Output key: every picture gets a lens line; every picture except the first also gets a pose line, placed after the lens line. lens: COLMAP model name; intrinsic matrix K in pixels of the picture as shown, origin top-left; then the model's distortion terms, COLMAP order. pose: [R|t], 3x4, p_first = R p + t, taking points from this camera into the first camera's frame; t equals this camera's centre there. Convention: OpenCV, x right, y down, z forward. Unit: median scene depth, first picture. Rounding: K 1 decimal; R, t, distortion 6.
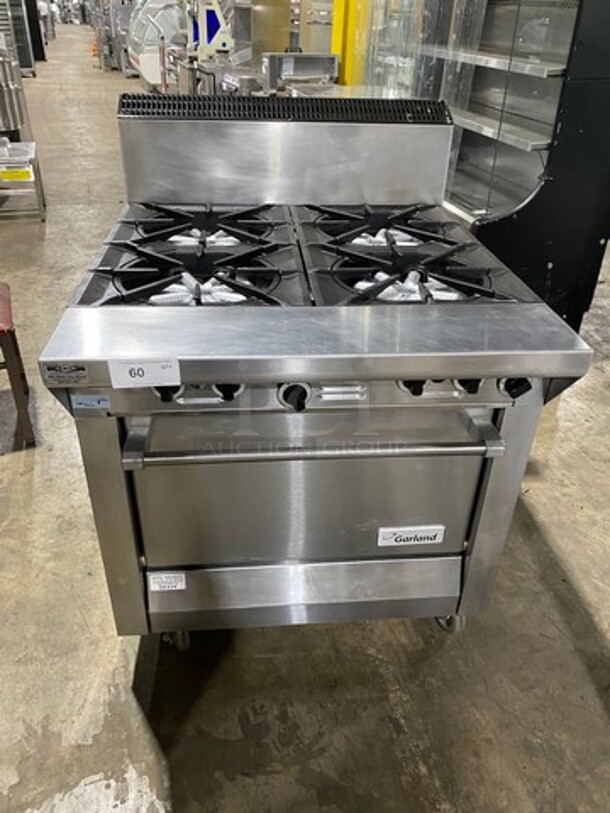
lens RADIAL K [[613.3, 0, 303.7], [0, 613.3, 404.1], [0, 0, 1]] dist [0.030513, -0.021679]
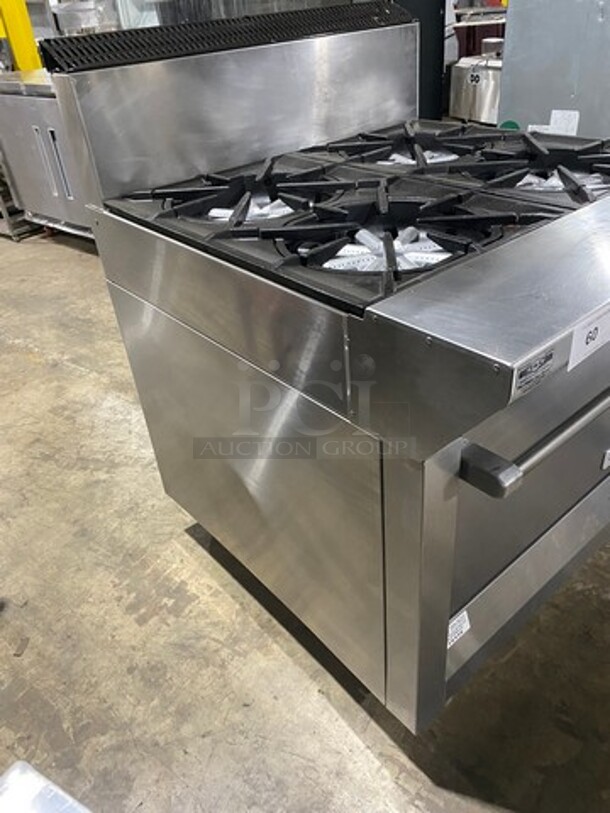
lens RADIAL K [[613.3, 0, 304.3], [0, 613.3, 407.2], [0, 0, 1]] dist [0.030513, -0.021679]
pose [[0.812158, -0.405824, 0.419172, -0.527517], [0.396230, 0.911010, 0.114294, -0.123778], [-0.428253, 0.073264, 0.900684, 0.322475]]
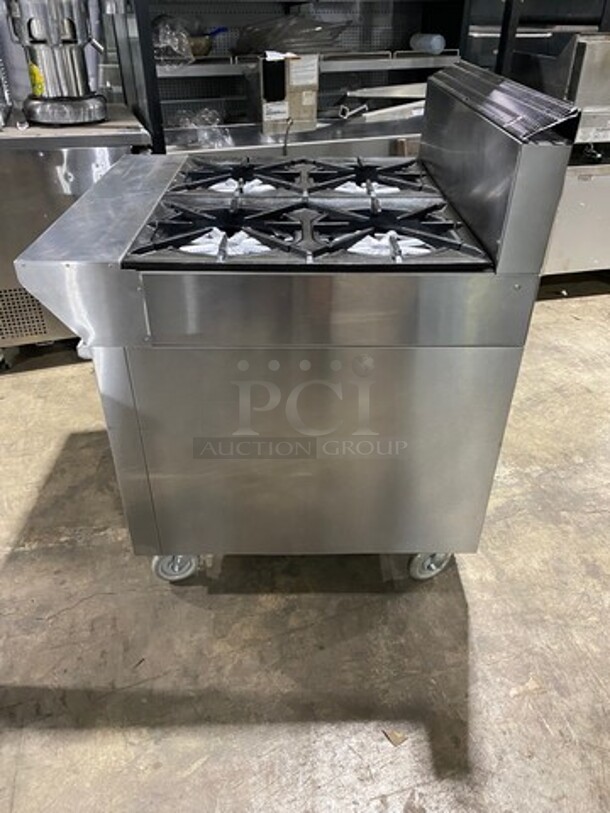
lens RADIAL K [[613.3, 0, 302.5], [0, 613.3, 407.1], [0, 0, 1]] dist [0.030513, -0.021679]
pose [[-0.076193, 0.534788, -0.841544, 0.975574], [-0.521416, 0.698029, 0.490795, -0.472031], [0.849894, 0.476190, 0.225662, 0.859992]]
